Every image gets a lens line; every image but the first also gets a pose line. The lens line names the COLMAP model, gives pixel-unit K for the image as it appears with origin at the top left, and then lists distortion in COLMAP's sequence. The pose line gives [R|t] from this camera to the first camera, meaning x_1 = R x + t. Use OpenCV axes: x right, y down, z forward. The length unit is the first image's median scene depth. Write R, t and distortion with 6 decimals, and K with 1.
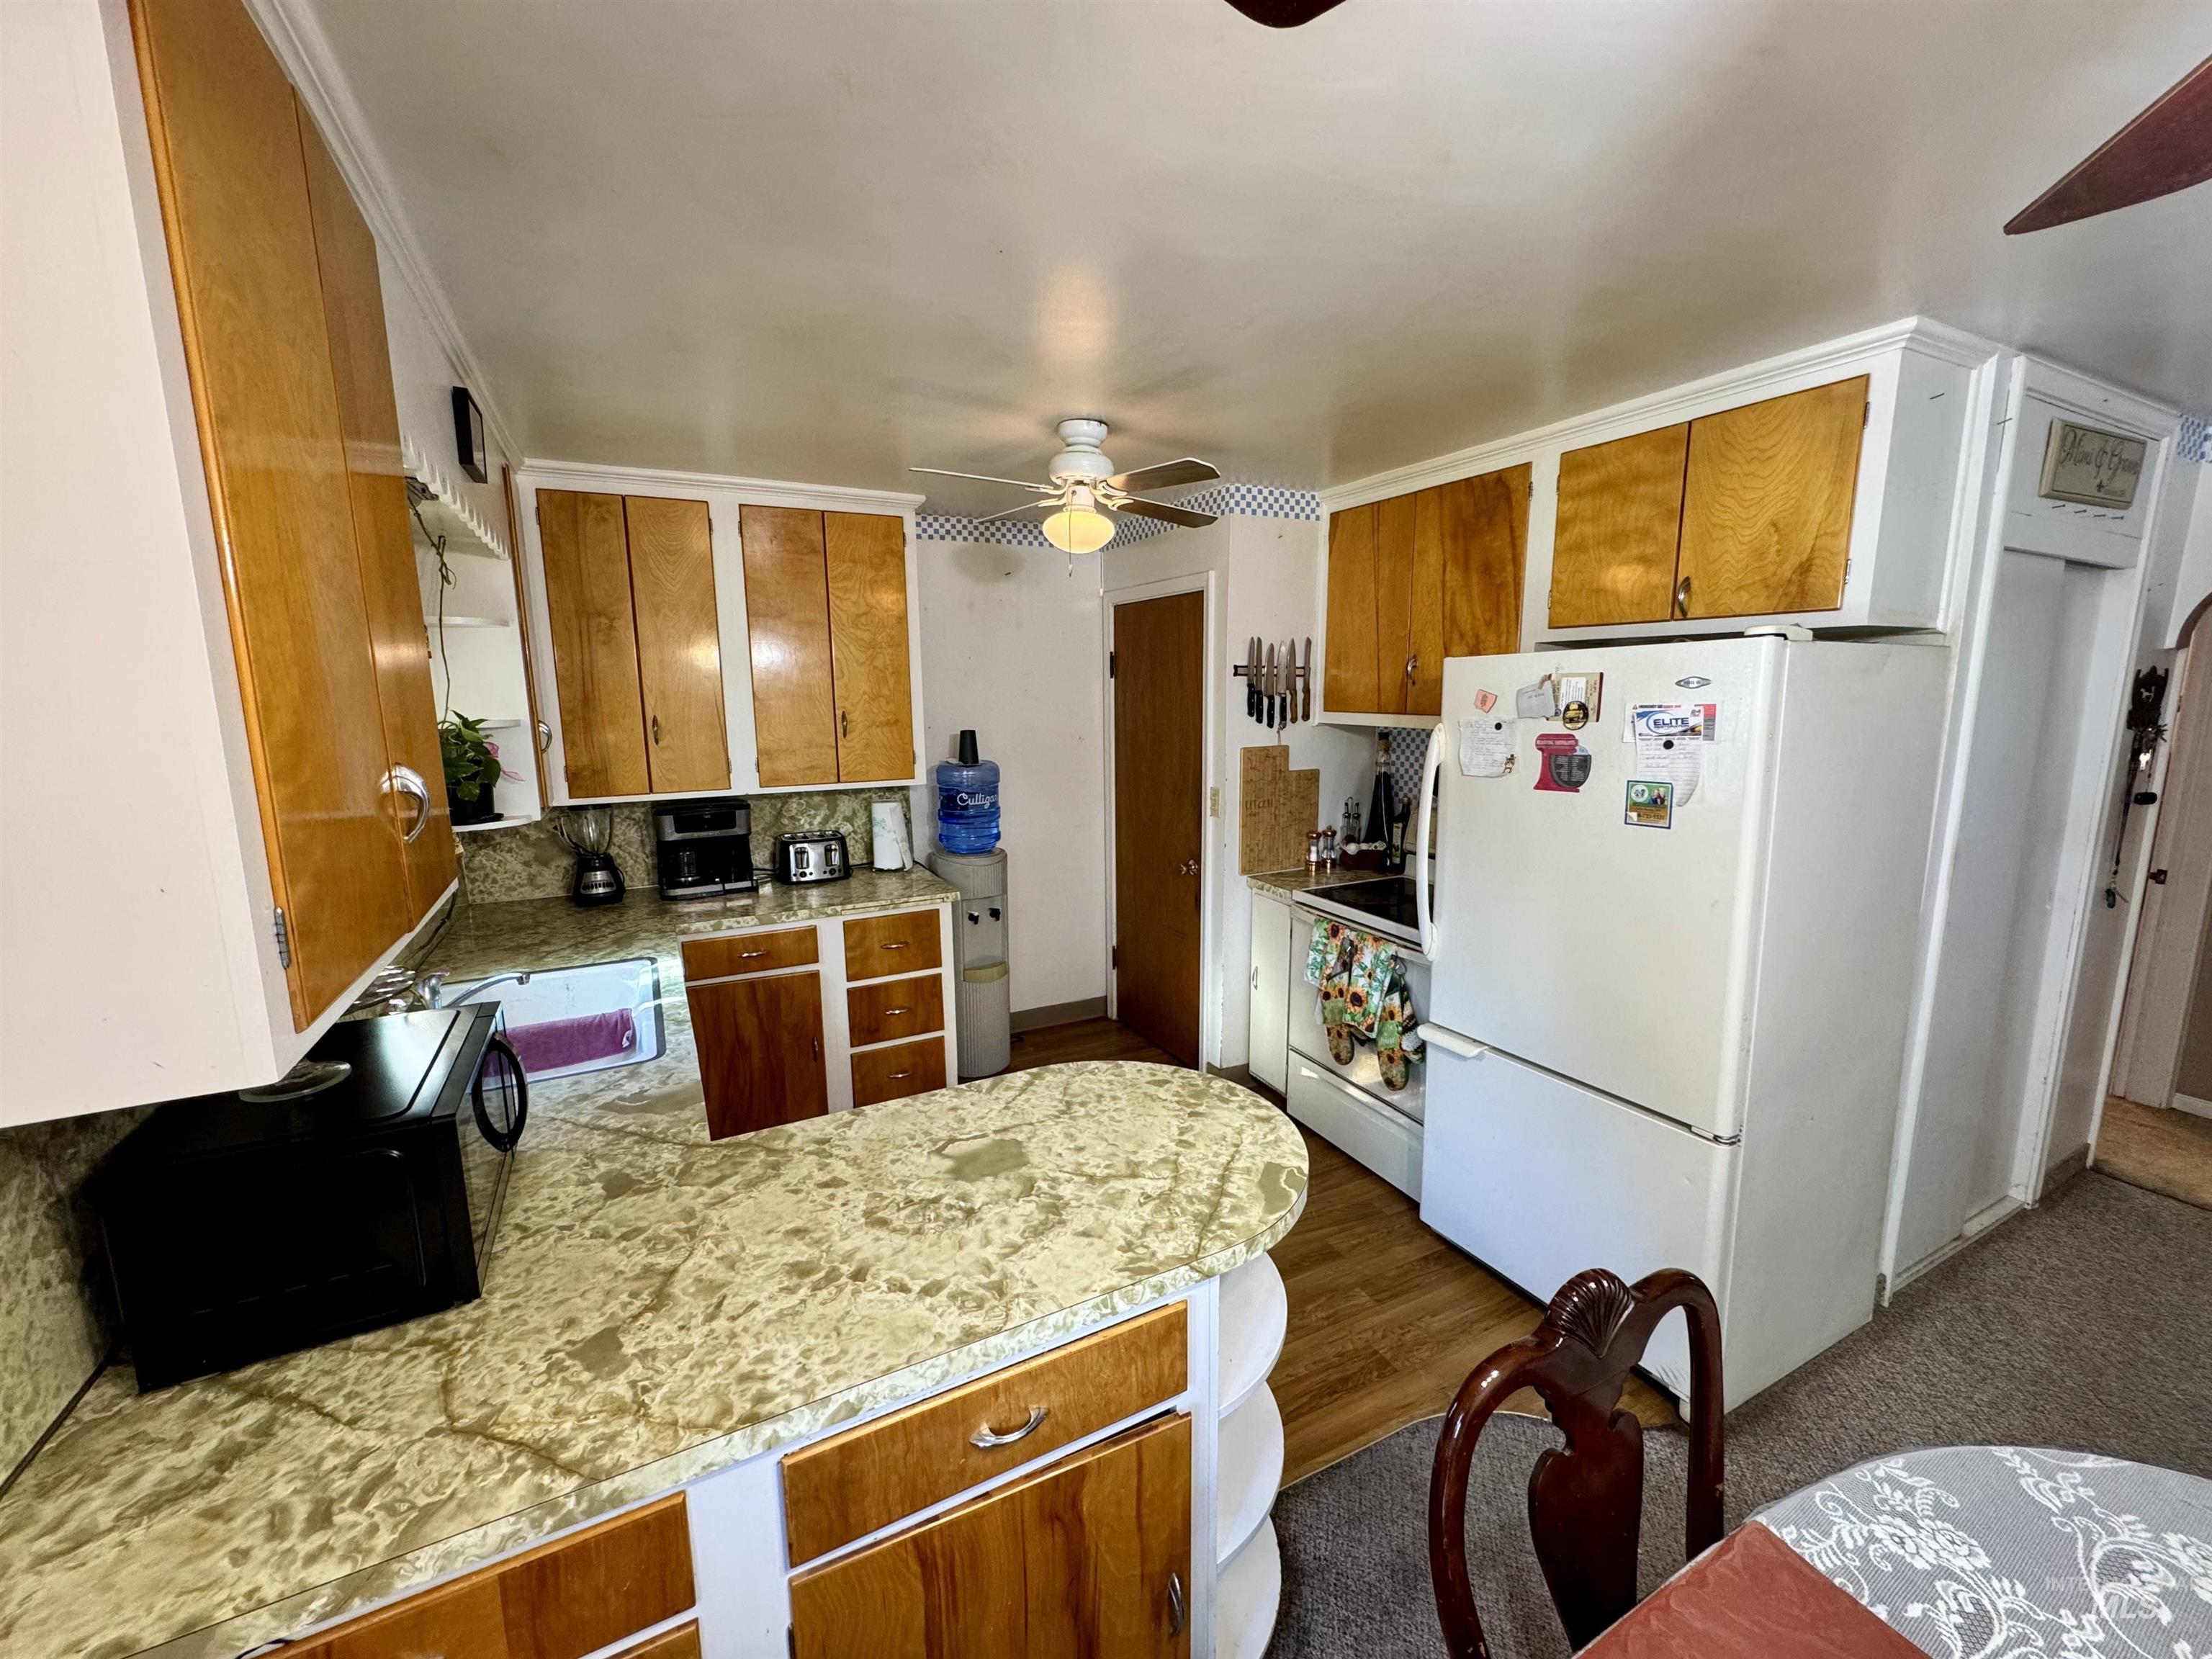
lens RADIAL K [[886.7, 0, 1108.3], [0, 886.7, 833.9], [0, 0, 1]] dist [0.012110, -0.001577]
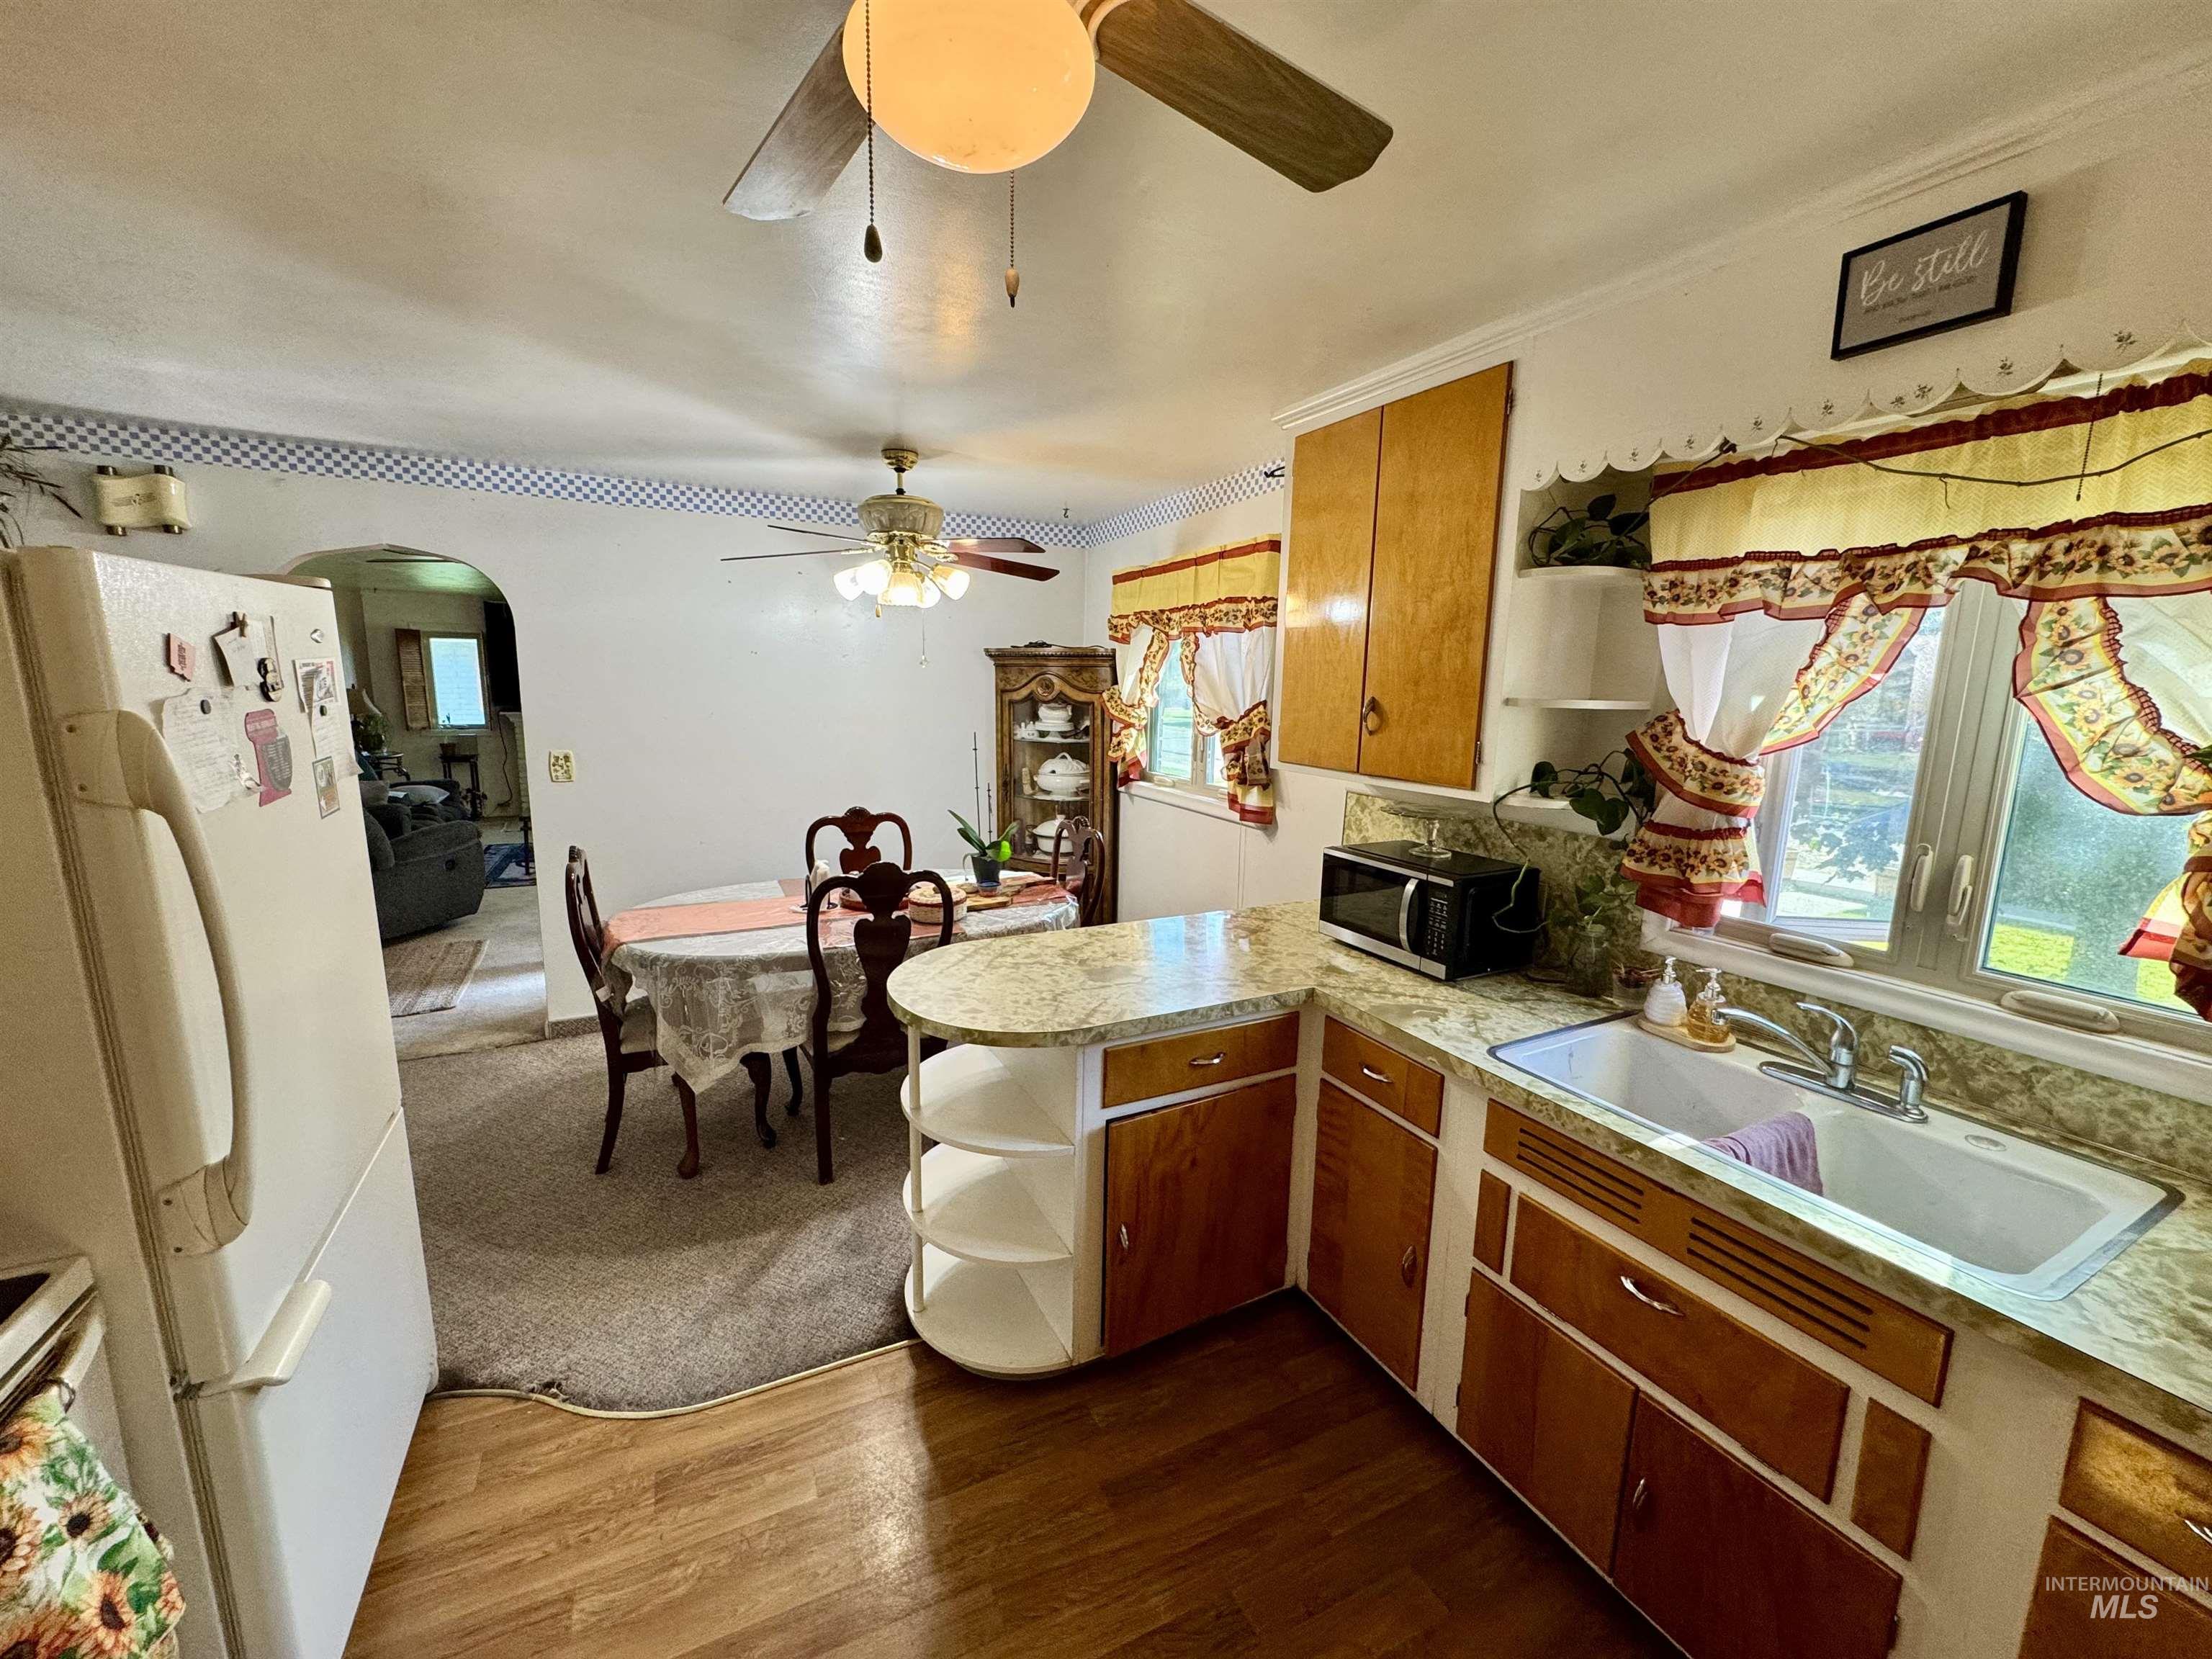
lens RADIAL K [[886.7, 0, 1109.8], [0, 886.7, 832.0], [0, 0, 1]] dist [0.012110, -0.001577]
pose [[-0.999909, -0.005228, 0.012401, -0.136323], [-0.000821, 0.943432, 0.331565, -0.322339], [-0.013434, 0.331525, -0.943351, 2.103642]]
